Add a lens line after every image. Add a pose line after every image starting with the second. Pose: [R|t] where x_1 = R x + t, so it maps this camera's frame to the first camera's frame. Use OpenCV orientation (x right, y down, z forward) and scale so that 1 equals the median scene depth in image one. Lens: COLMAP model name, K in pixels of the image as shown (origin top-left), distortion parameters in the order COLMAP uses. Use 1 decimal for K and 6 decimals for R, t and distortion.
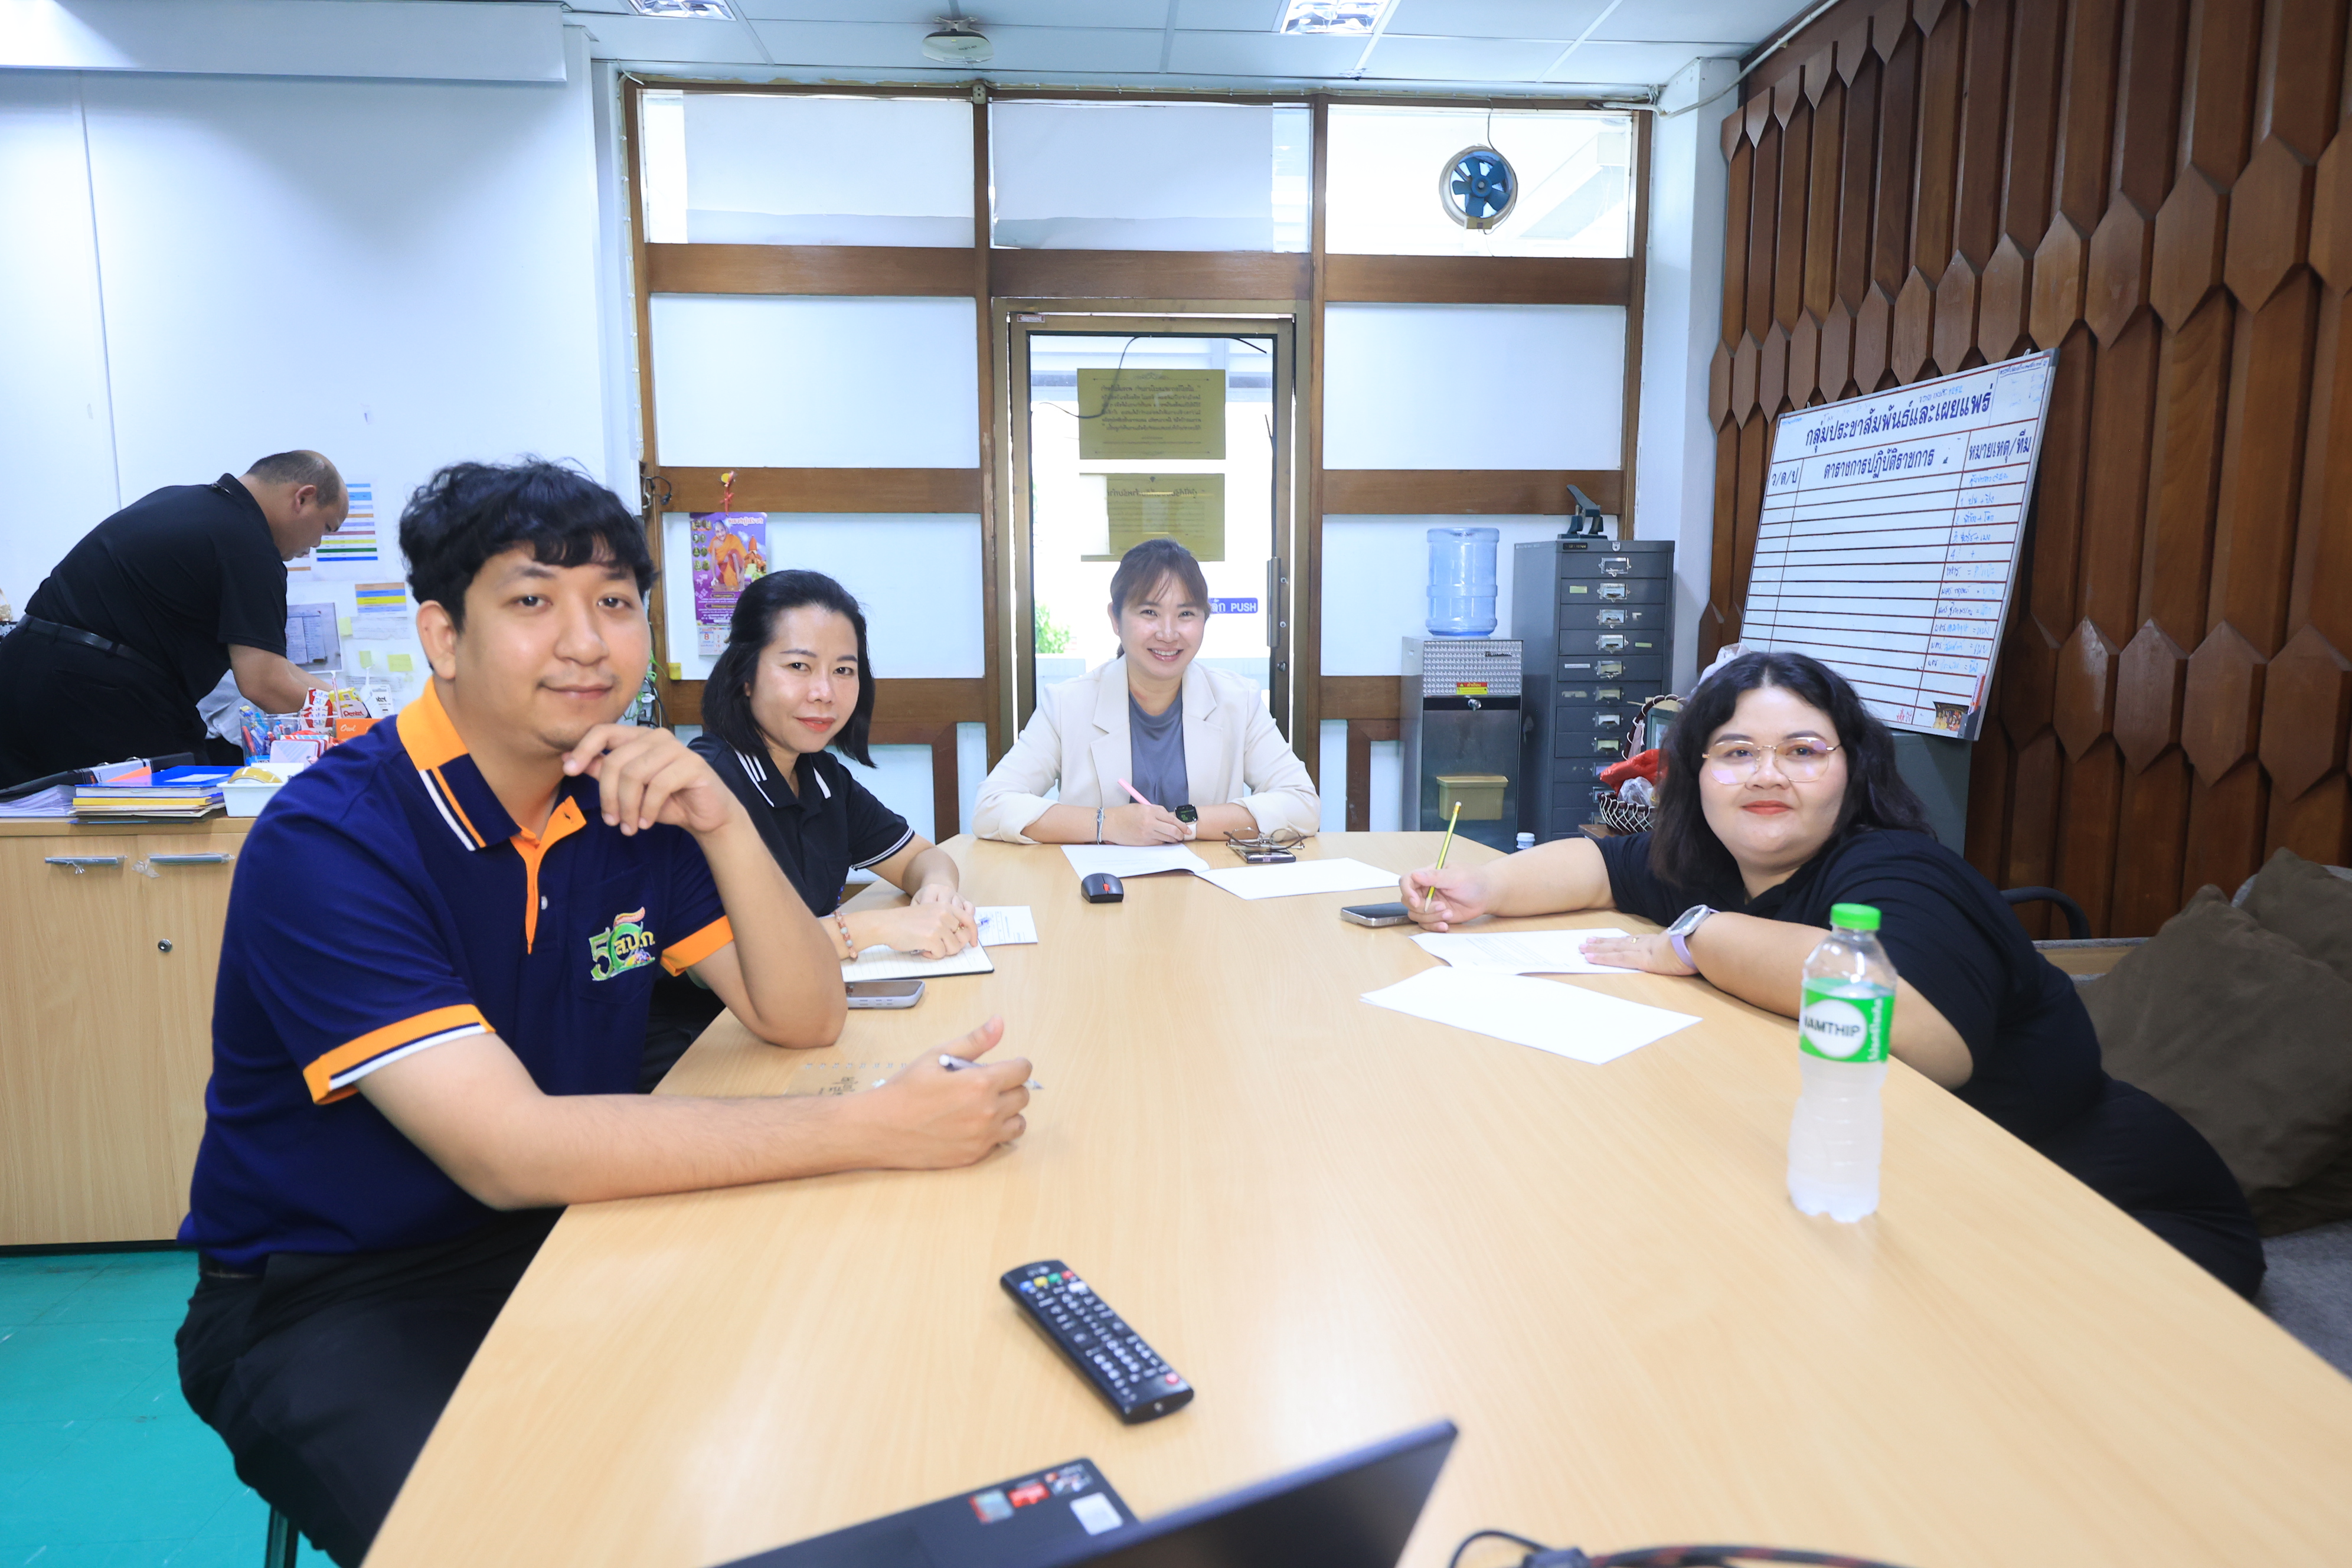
lens RADIAL K [[1482.5, 0, 1179.5], [0, 1482.5, 788.0], [0, 0, 1]] dist [-0.002823, -0.000171]
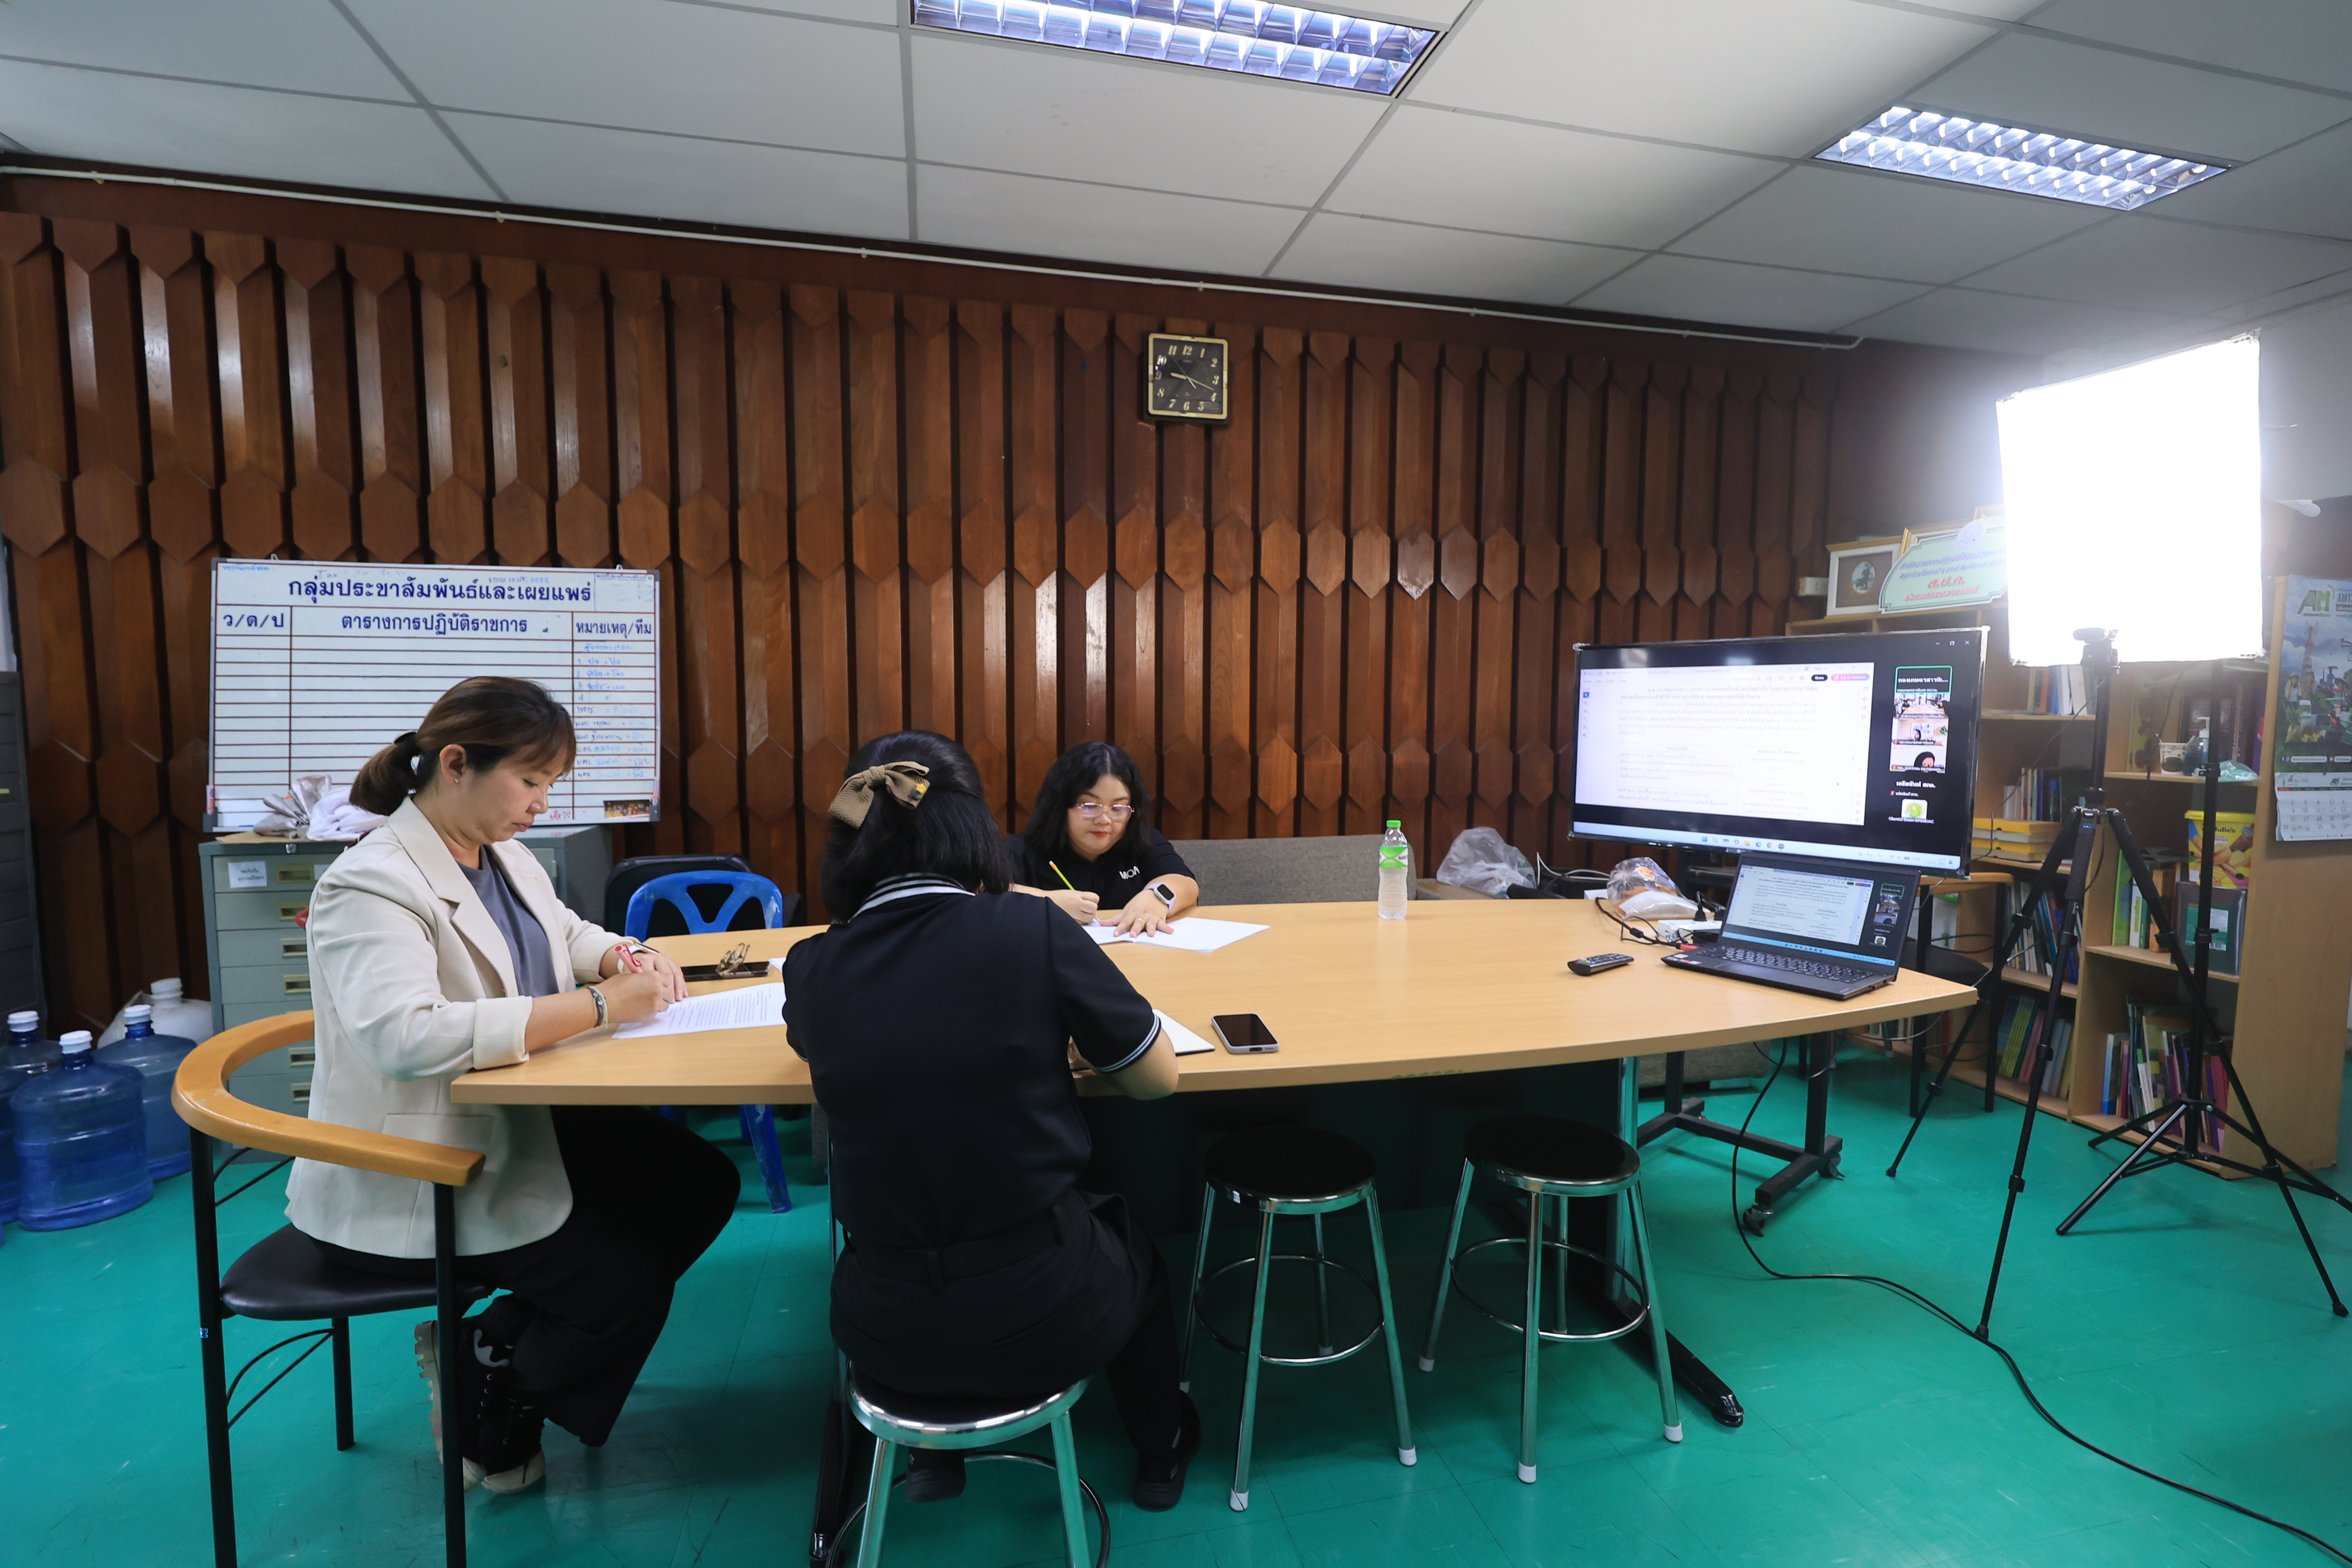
lens RADIAL K [[1056.2, 0, 1189.7], [0, 1056.2, 787.7], [0, 0, 1]] dist [-0.007738, 0.001979]
pose [[-0.168410, -0.076719, 0.982727, -0.530583], [0.134745, 0.985816, 0.100051, -0.088025], [-0.976464, 0.149268, -0.155684, 0.554130]]
